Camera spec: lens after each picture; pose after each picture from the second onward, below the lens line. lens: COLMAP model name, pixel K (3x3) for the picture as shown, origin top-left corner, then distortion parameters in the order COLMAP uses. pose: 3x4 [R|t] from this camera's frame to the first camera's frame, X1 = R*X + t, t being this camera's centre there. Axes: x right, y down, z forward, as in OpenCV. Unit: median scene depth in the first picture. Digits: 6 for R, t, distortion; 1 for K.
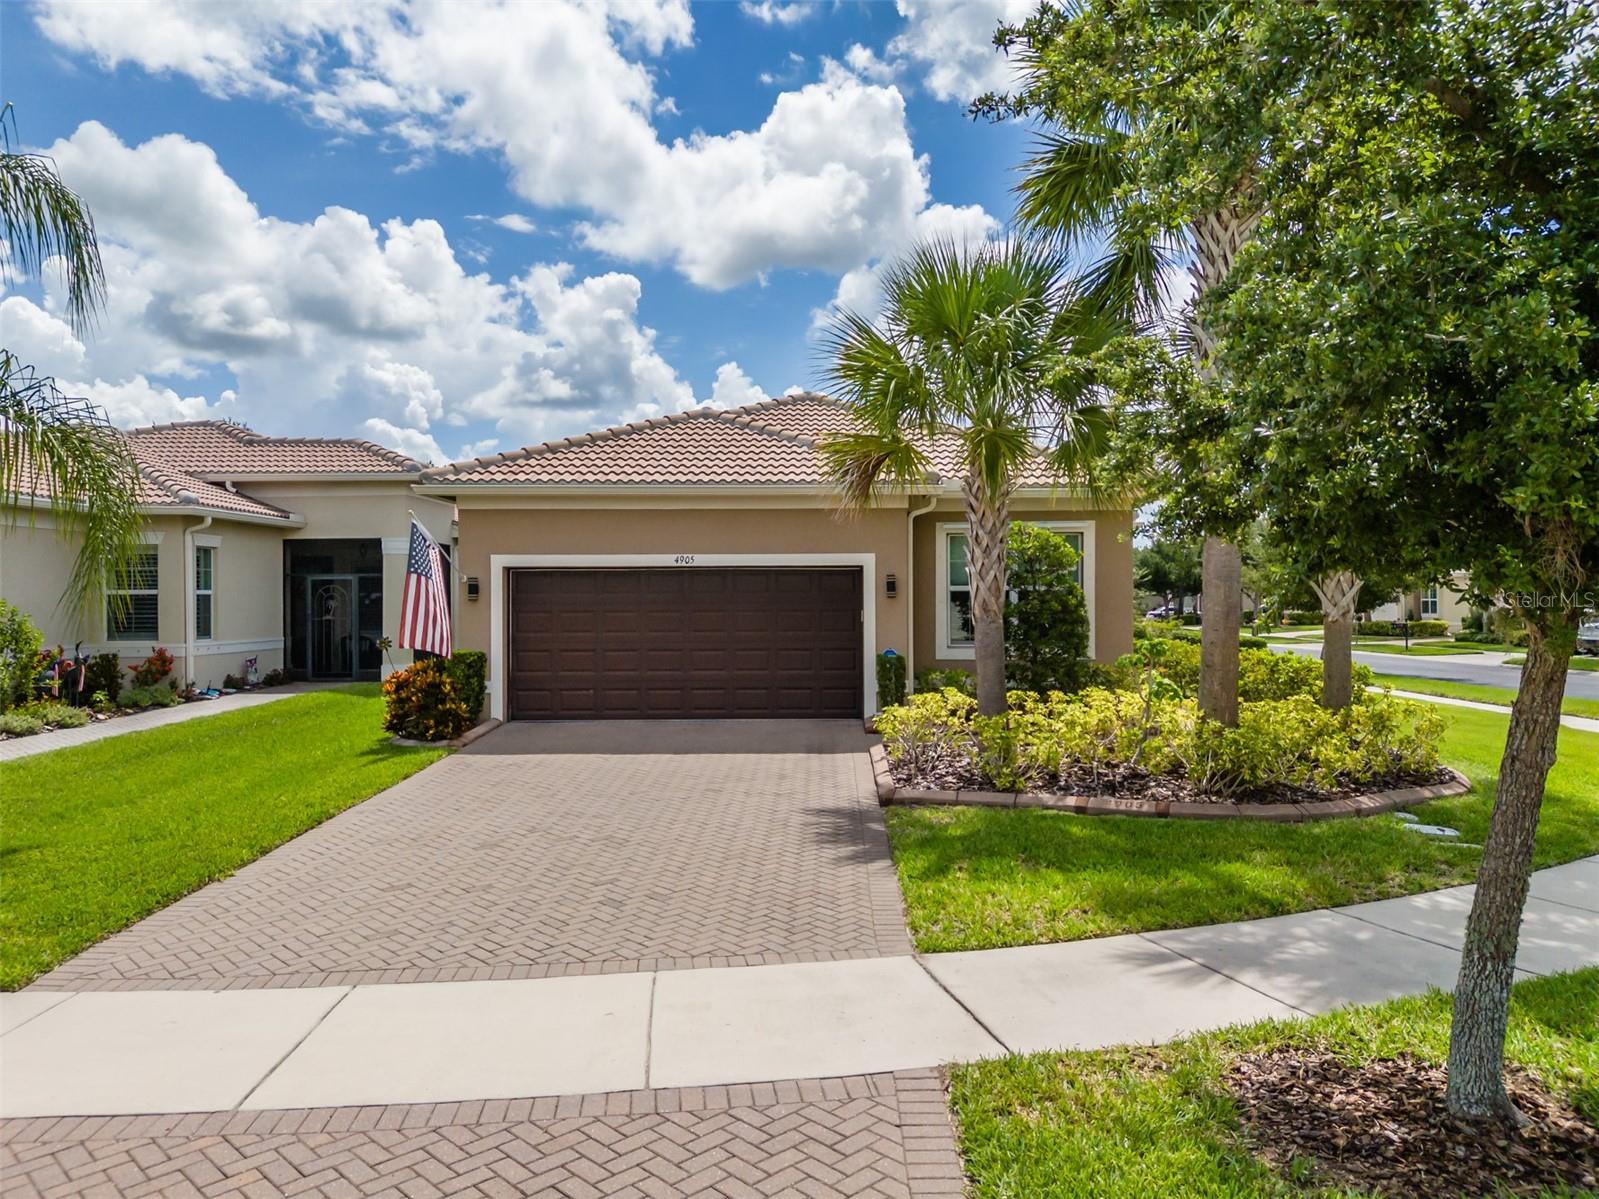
lens RADIAL K [[1171.1, 0, 808.0], [0, 1171.1, 600.9], [0, 0, 1]] dist [0.066107, -0.064267]
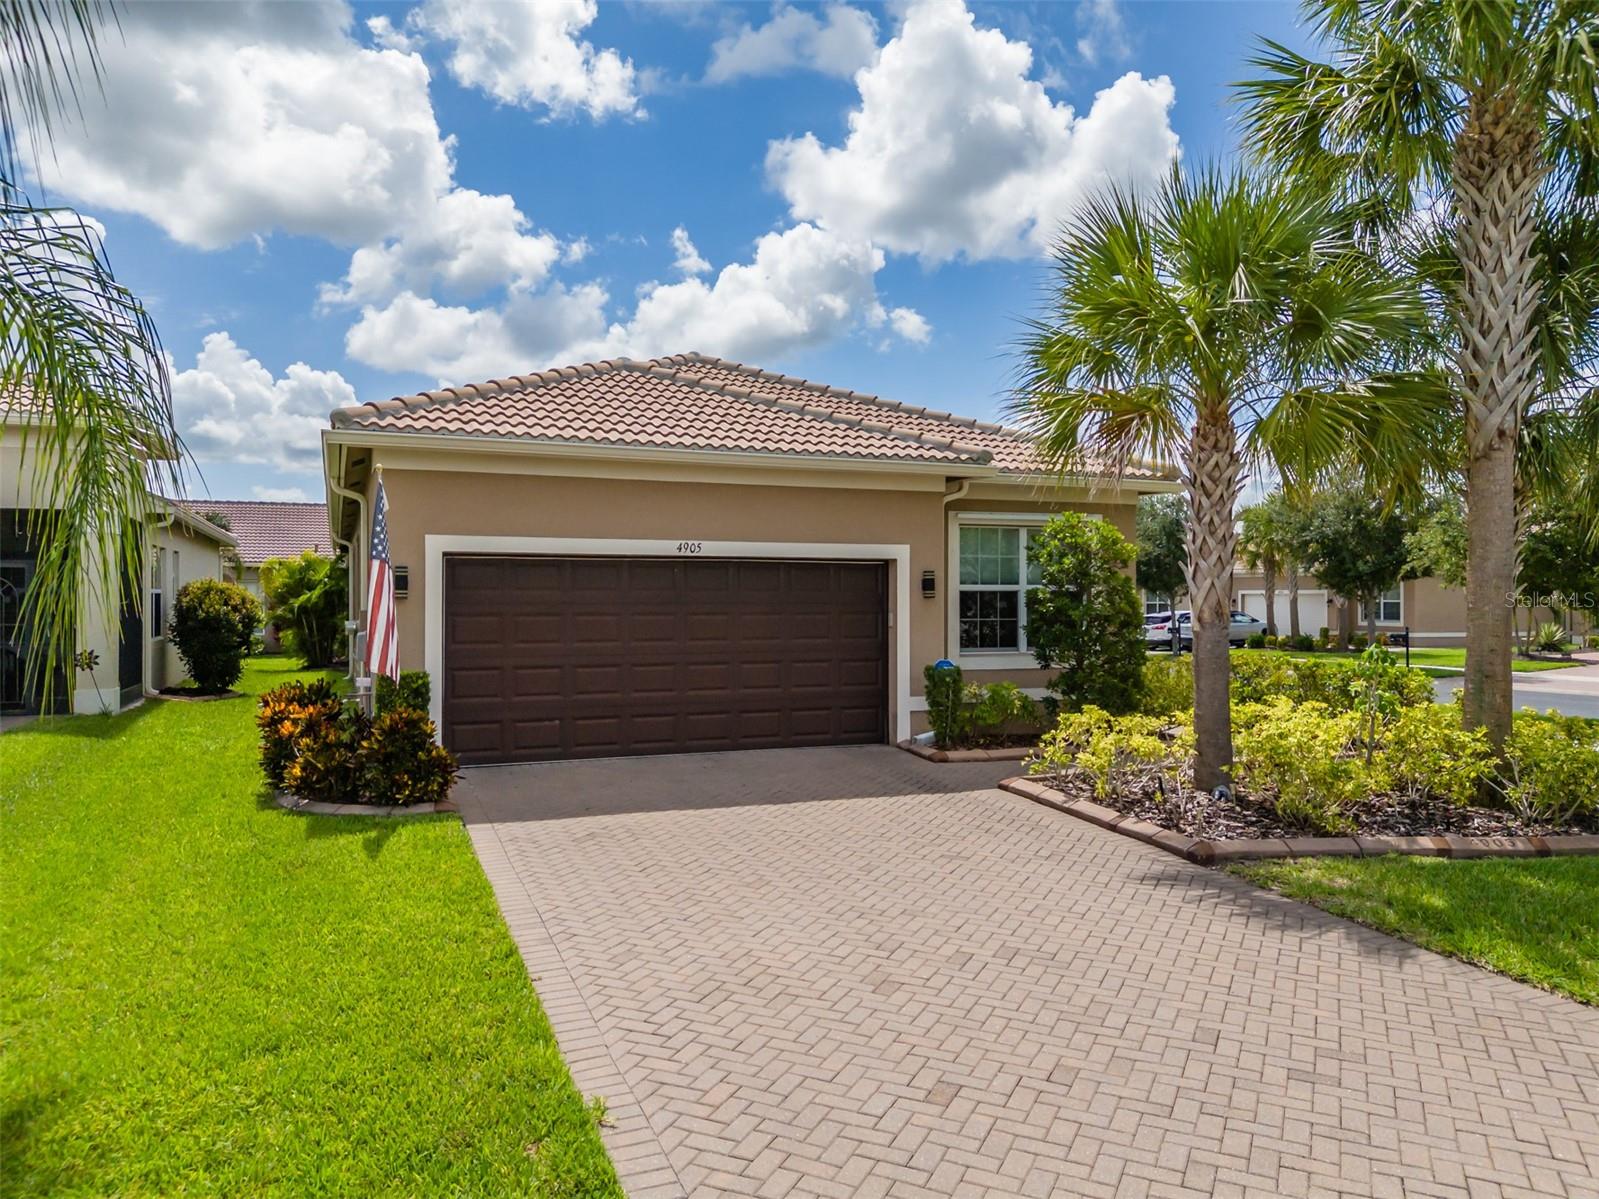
lens RADIAL K [[1171.1, 0, 808.0], [0, 1171.1, 600.9], [0, 0, 1]] dist [0.066107, -0.064267]
pose [[0.923931, 0.004300, 0.382534, -0.329095], [-0.003780, 0.999991, -0.002110, 0.001494], [-0.382540, 0.000503, 0.923939, 0.255579]]
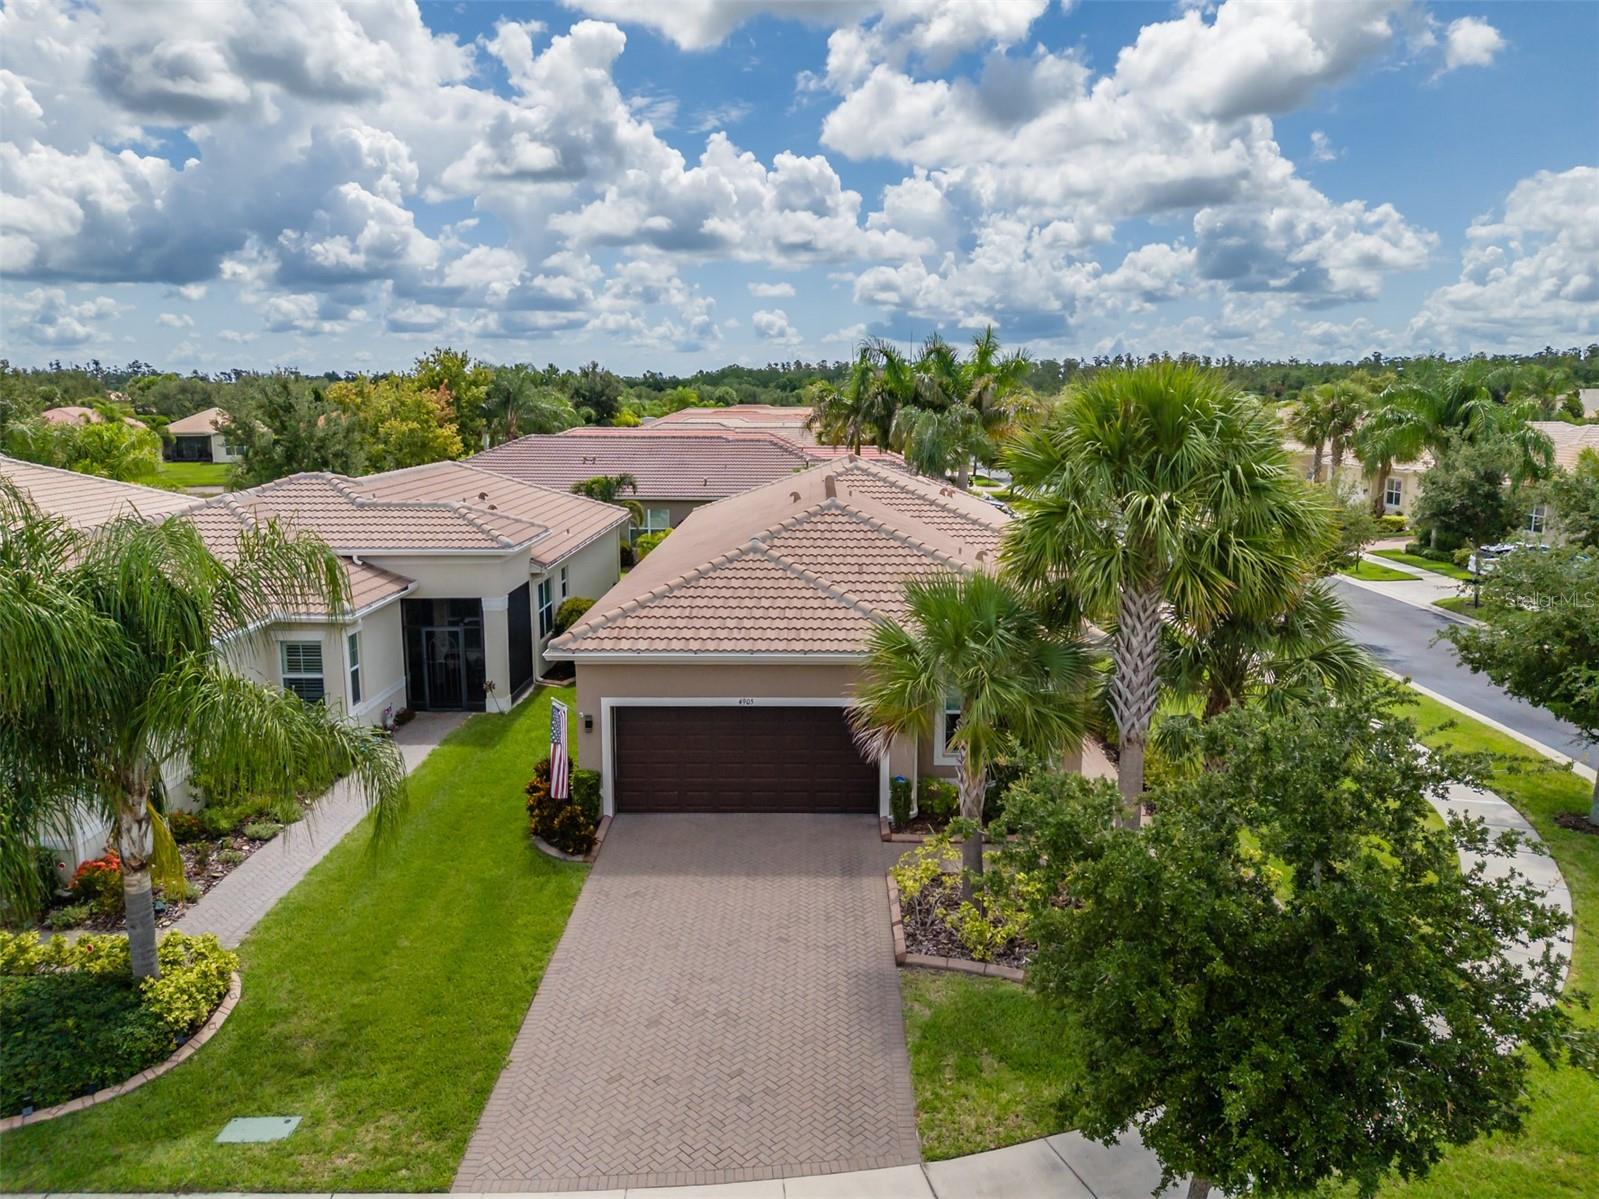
lens RADIAL K [[1171.1, 0, 808.0], [0, 1171.1, 600.9], [0, 0, 1]] dist [0.066107, -0.064267]
pose [[0.999988, 0.001869, 0.004522, -0.041707], [-0.002638, 0.984288, 0.176553, -0.382758], [-0.004120, -0.176563, 0.984281, -0.286850]]
